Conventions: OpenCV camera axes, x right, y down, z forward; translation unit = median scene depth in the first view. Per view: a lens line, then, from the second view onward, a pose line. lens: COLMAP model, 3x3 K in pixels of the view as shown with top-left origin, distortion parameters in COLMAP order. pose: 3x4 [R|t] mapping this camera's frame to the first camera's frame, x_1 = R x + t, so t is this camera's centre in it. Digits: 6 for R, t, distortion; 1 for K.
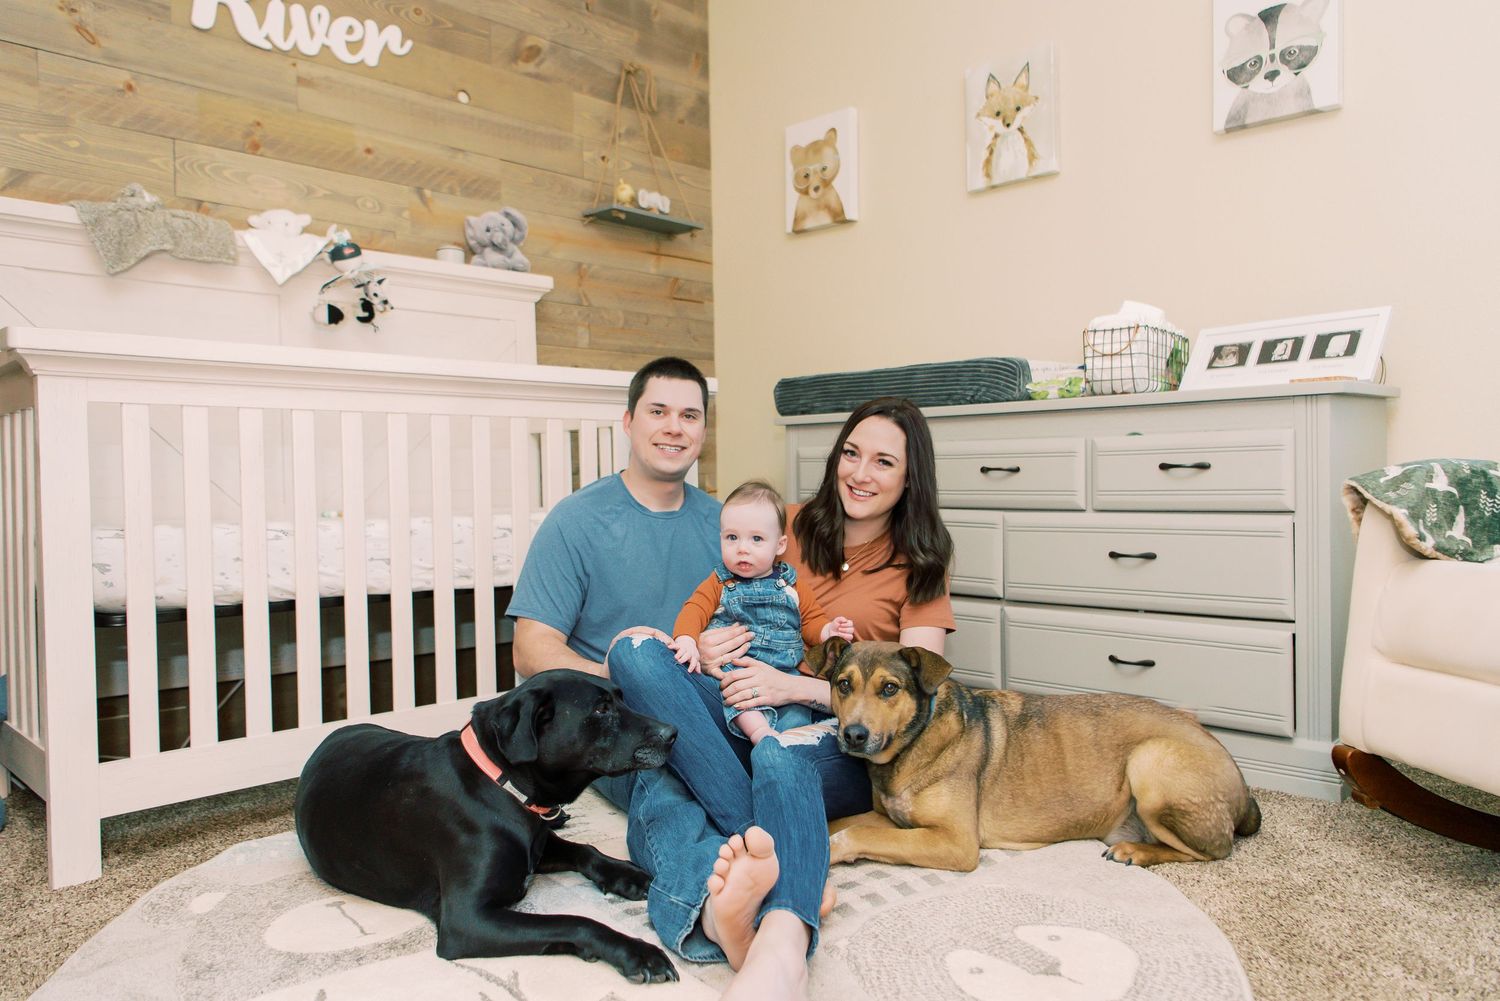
lens RADIAL K [[1061.6, 0, 745.2], [0, 1061.6, 510.8], [0, 0, 1]] dist [-0.000946, -0.004629]
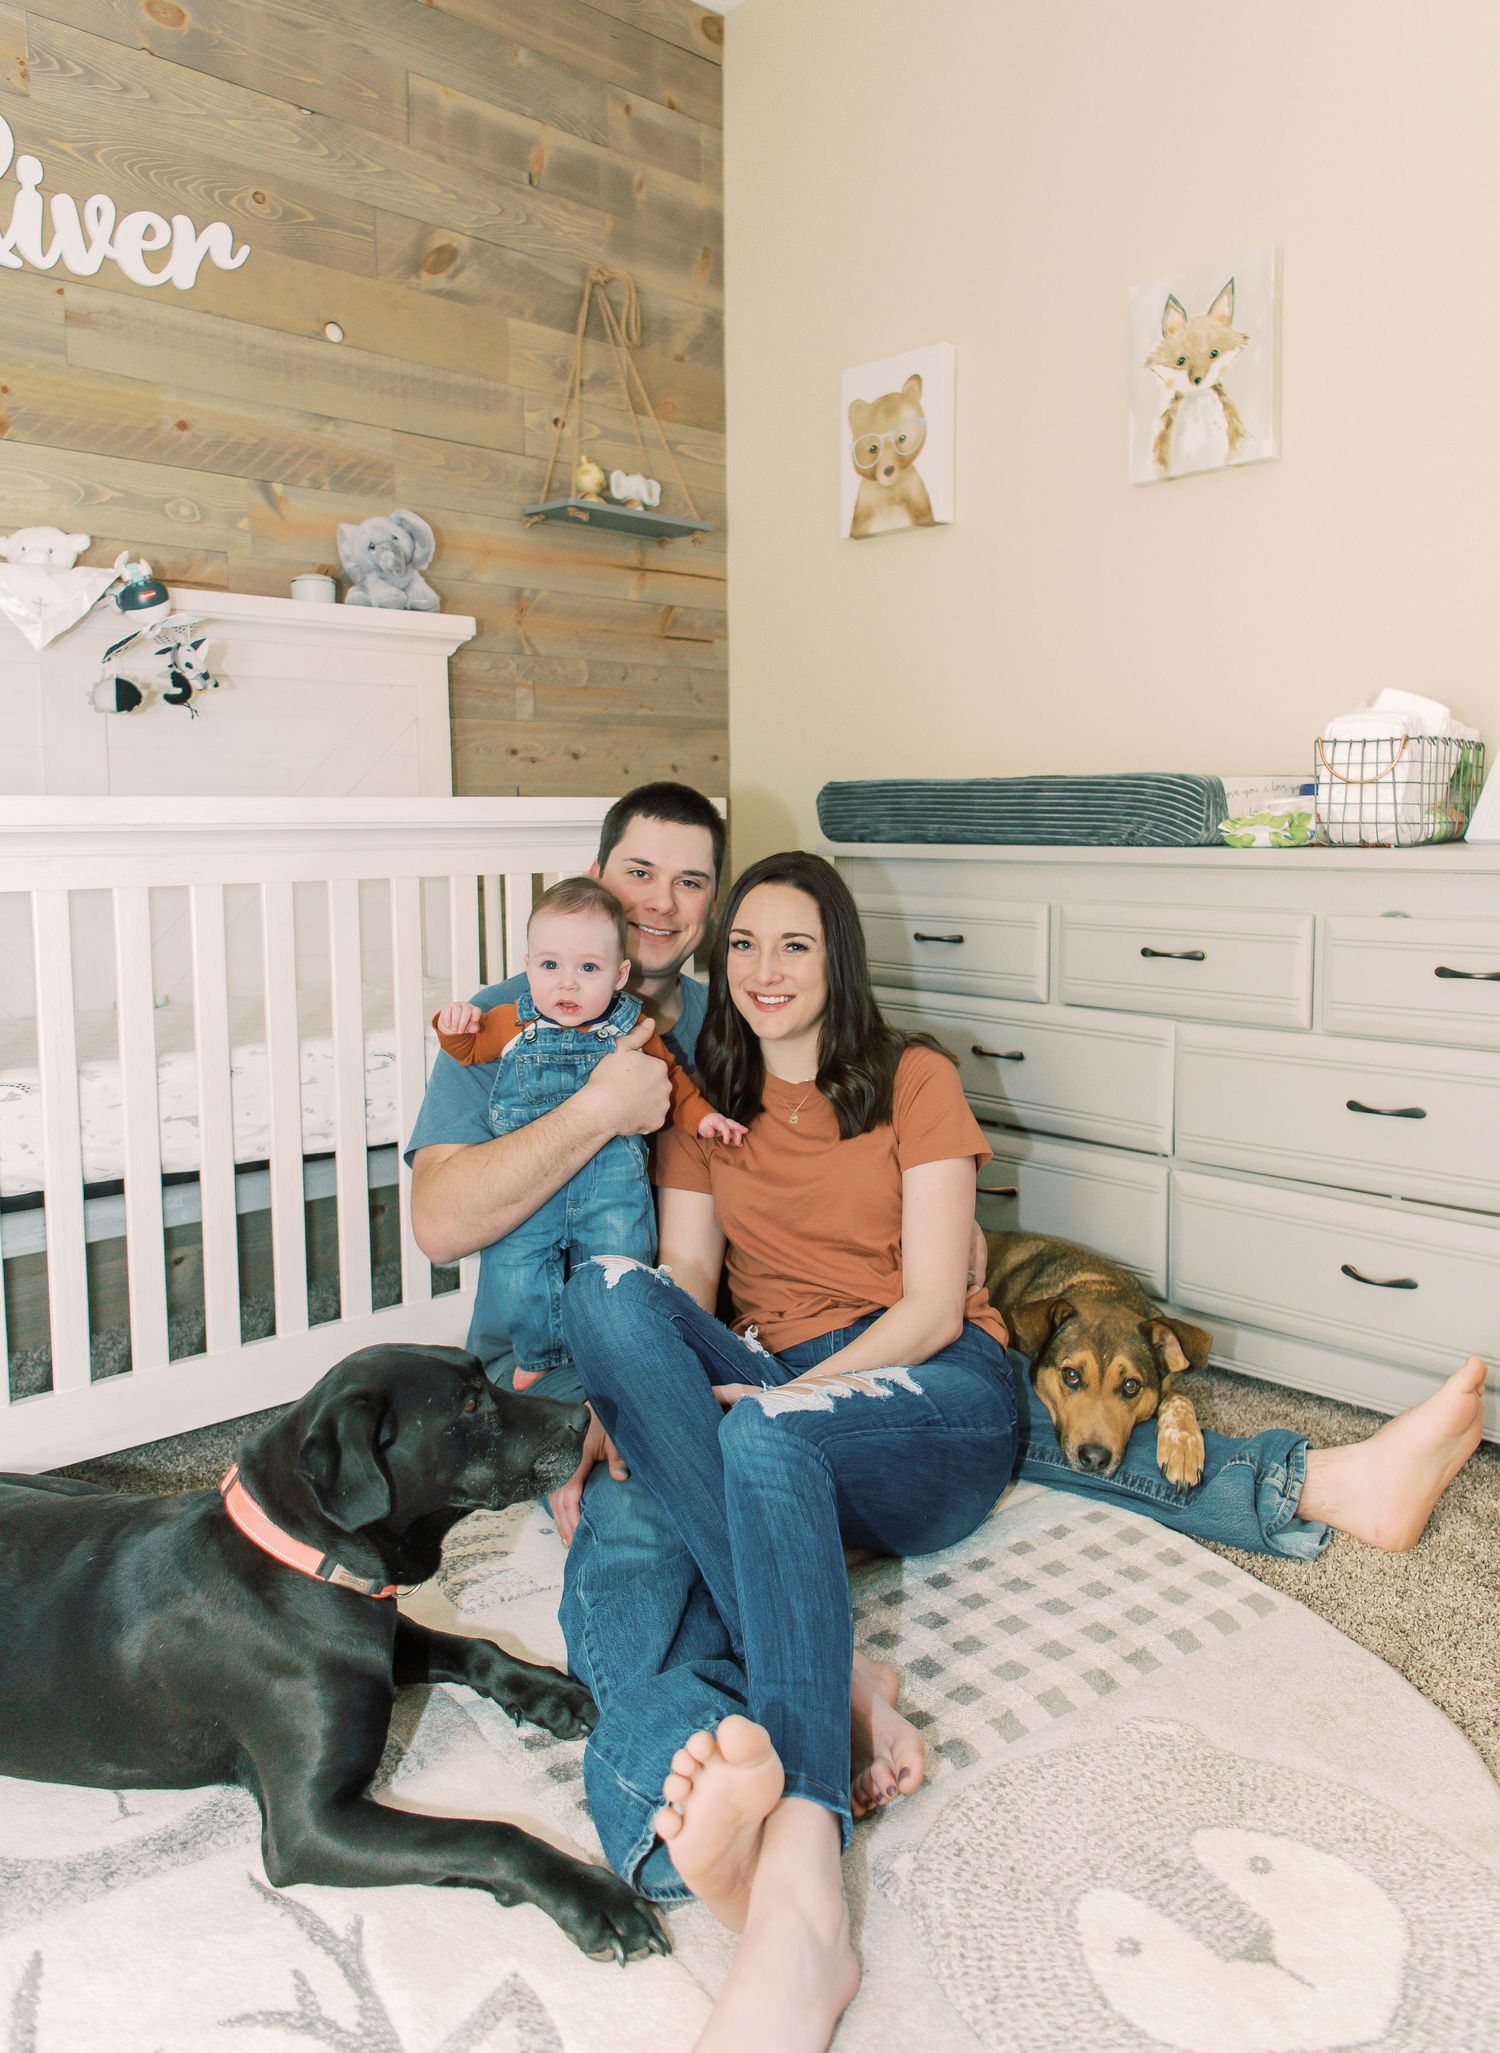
lens RADIAL K [[1507.7, 0, 737.0], [0, 1507.7, 951.2], [0, 0, 1]] dist [0.000703, -0.004403]
pose [[0.999421, 0.010399, -0.032401, 0.010684], [-0.008453, 0.998186, 0.059612, -0.086633], [0.032962, -0.059304, 0.997696, 0.096013]]
